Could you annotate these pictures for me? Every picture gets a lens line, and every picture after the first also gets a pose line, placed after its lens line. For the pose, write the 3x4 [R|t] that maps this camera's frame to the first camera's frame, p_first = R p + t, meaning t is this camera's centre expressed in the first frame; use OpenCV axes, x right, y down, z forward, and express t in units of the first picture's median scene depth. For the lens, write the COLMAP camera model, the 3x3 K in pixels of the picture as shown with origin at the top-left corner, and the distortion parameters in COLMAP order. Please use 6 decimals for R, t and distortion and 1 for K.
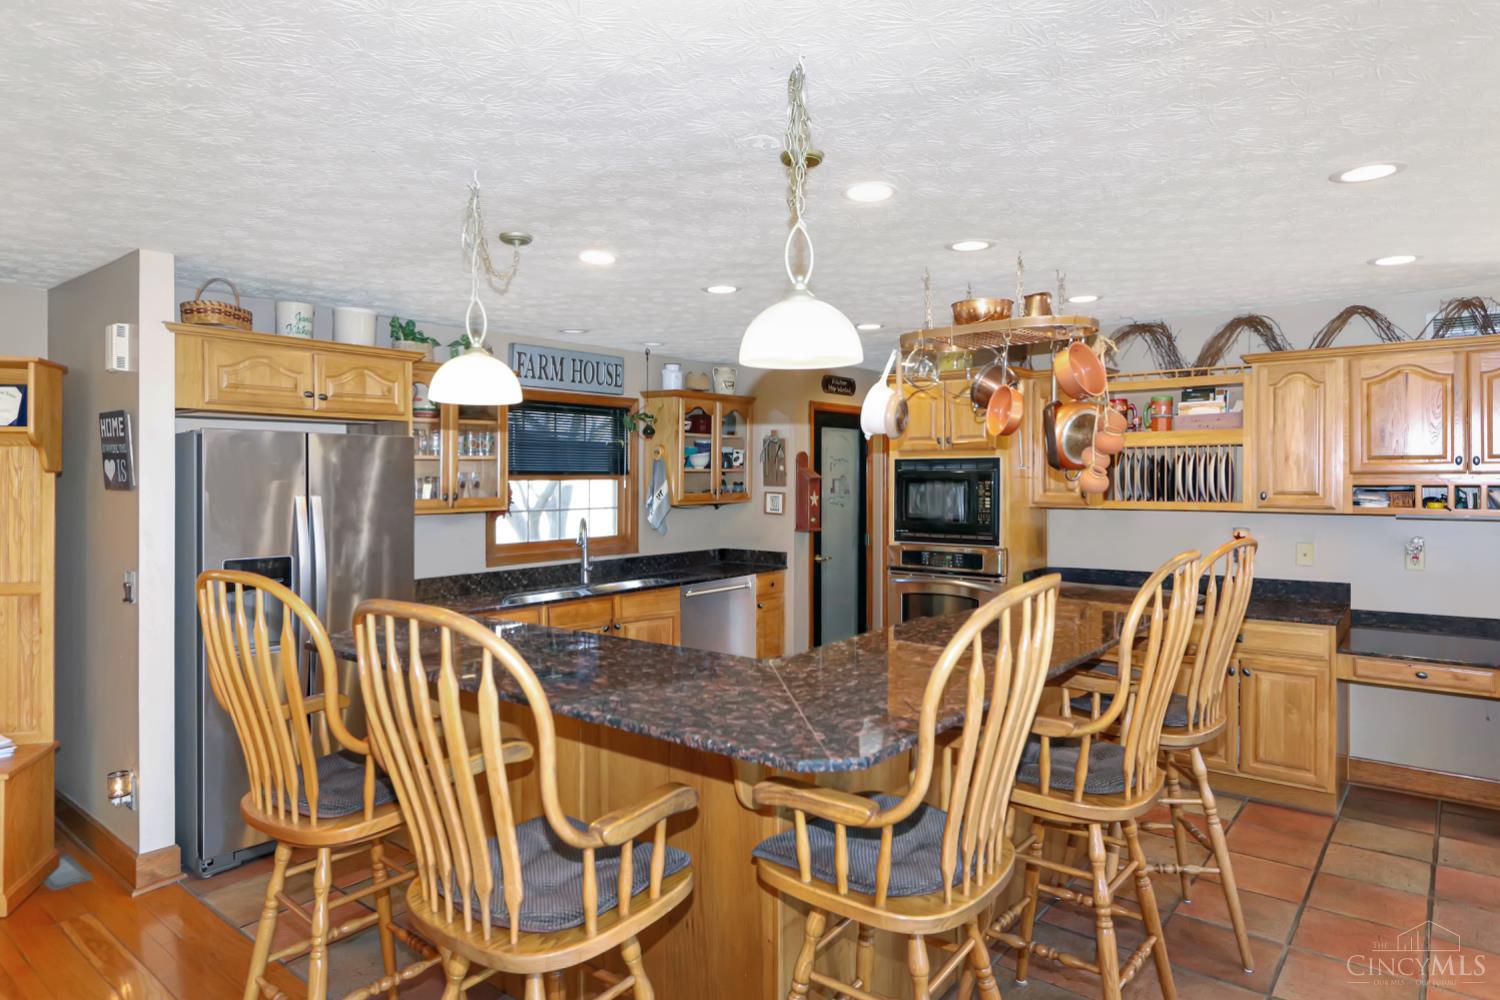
lens RADIAL K [[884.9, 0, 753.7], [0, 884.9, 481.1], [0, 0, 1]] dist [0.008020, 0.003041]
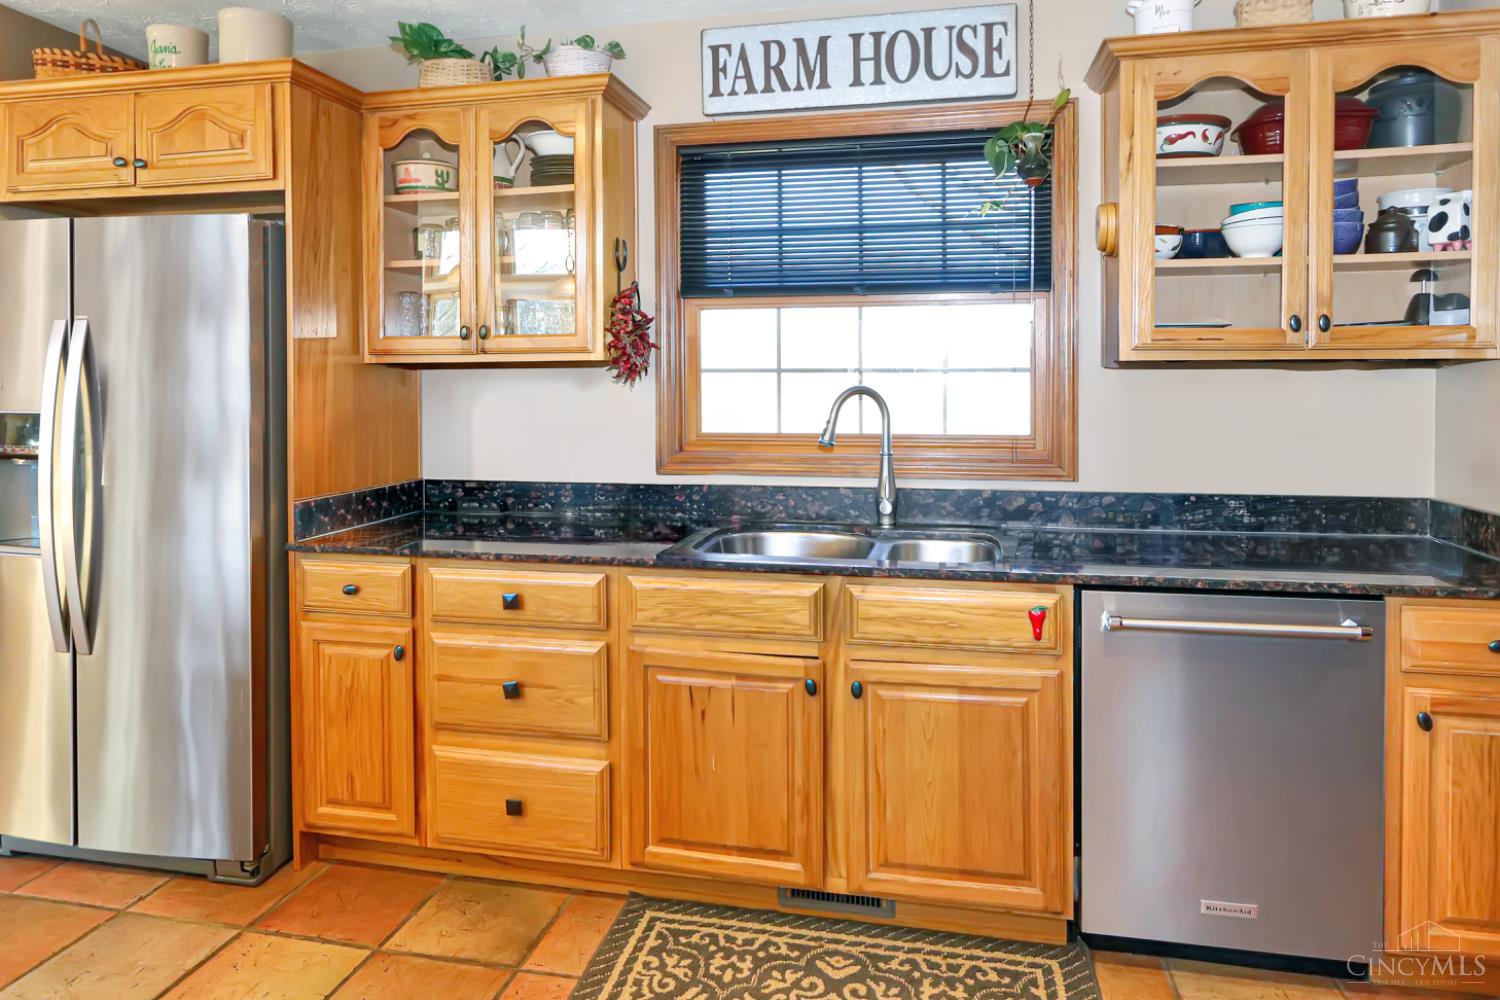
lens RADIAL K [[883.4, 0, 754.9], [0, 883.4, 390.4], [0, 0, 1]] dist [-0.002831, -0.000144]
pose [[0.457494, 0.019207, -0.889005, 0.057318], [-0.000648, 0.999774, 0.021267, 0.010981], [0.889213, -0.009154, 0.457402, 0.244344]]
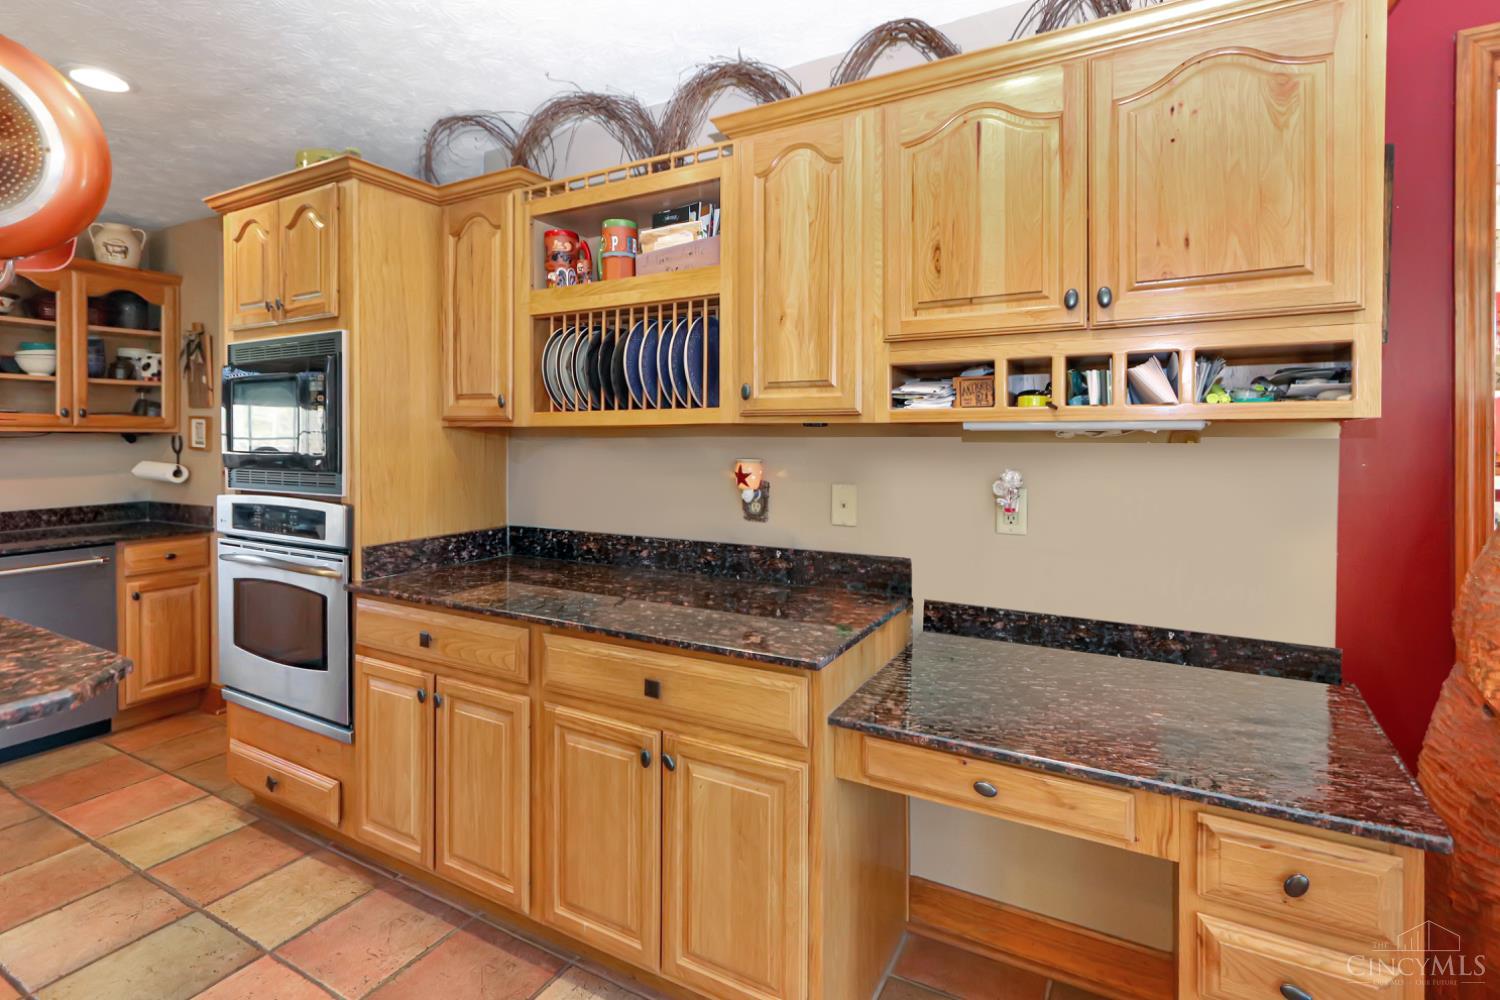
lens RADIAL K [[733.7, 0, 744.1], [0, 733.7, 441.8], [0, 0, 1]] dist [0.020543, -0.000162]
pose [[0.984761, -0.000355, 0.173911, 0.123442], [-0.000538, 0.999987, 0.005093, 0.010695], [-0.173910, -0.005109, 0.984748, 0.144230]]
